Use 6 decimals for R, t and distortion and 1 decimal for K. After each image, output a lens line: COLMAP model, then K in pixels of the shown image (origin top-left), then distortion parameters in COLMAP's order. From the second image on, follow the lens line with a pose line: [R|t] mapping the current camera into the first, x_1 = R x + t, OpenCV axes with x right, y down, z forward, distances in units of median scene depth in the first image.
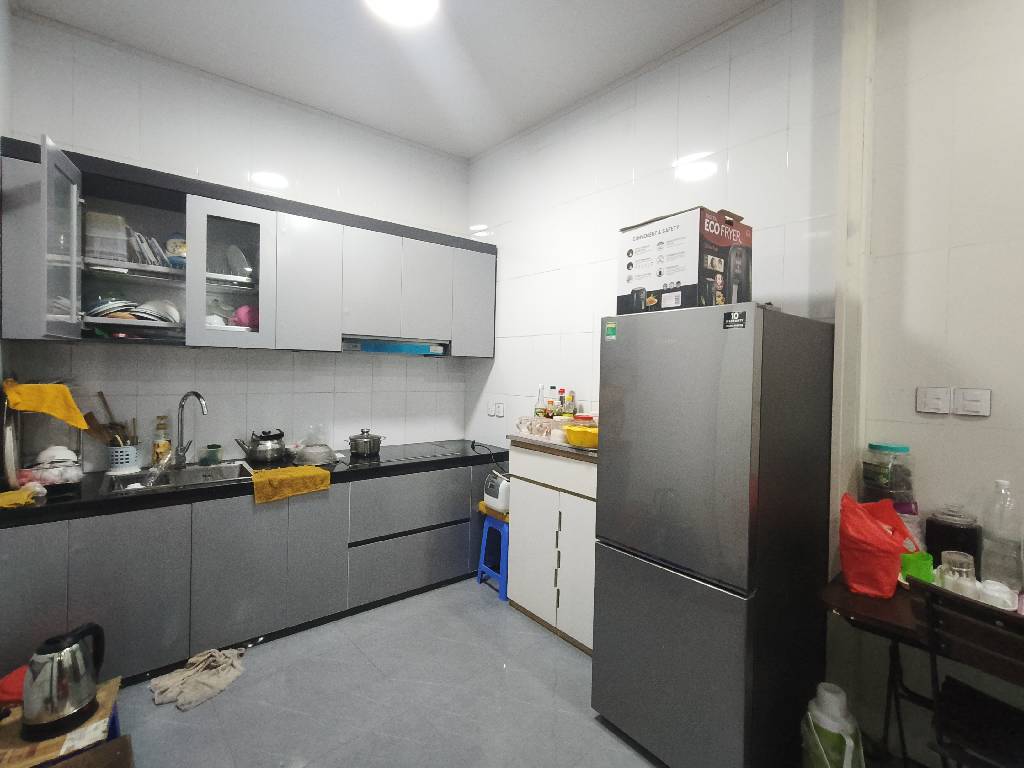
lens RADIAL K [[479.7, 0, 510.5], [0, 479.7, 385.4], [0, 0, 1]] dist [-0.001001, 0.000879]
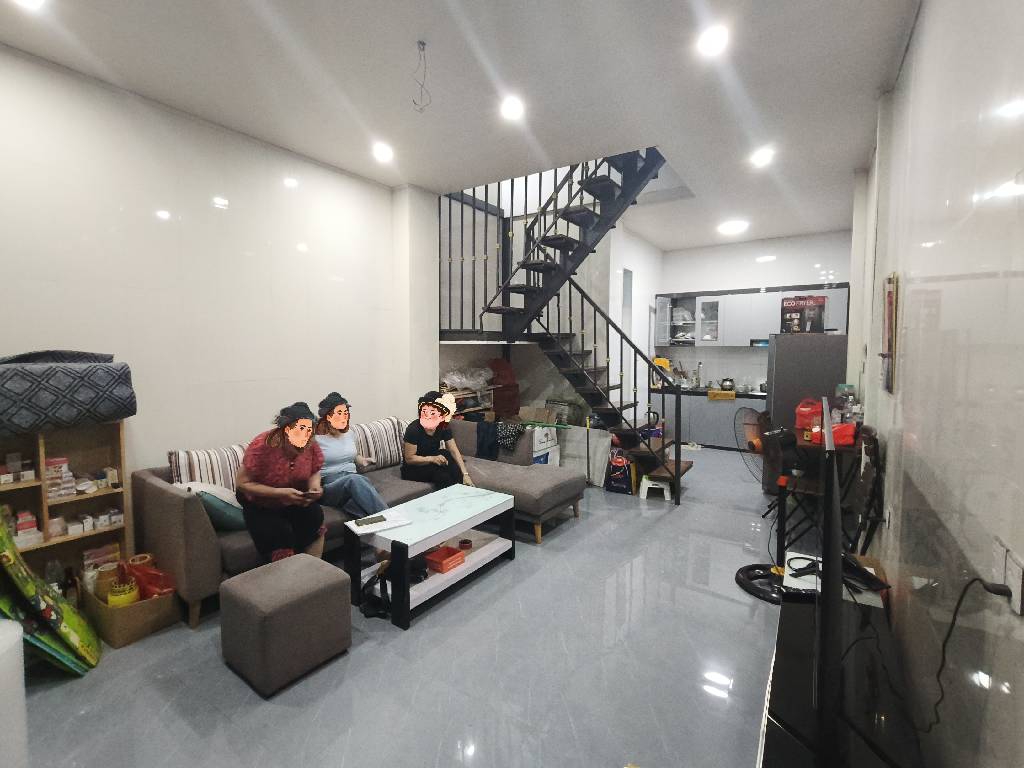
lens RADIAL K [[479.7, 0, 522.0], [0, 479.7, 381.7], [0, 0, 1]] dist [-0.001001, 0.000879]
pose [[0.281286, 0.054929, -0.958051, 1.930005], [-0.019895, 0.998480, 0.051405, 0.006023], [0.959418, 0.004601, 0.281951, -0.911124]]
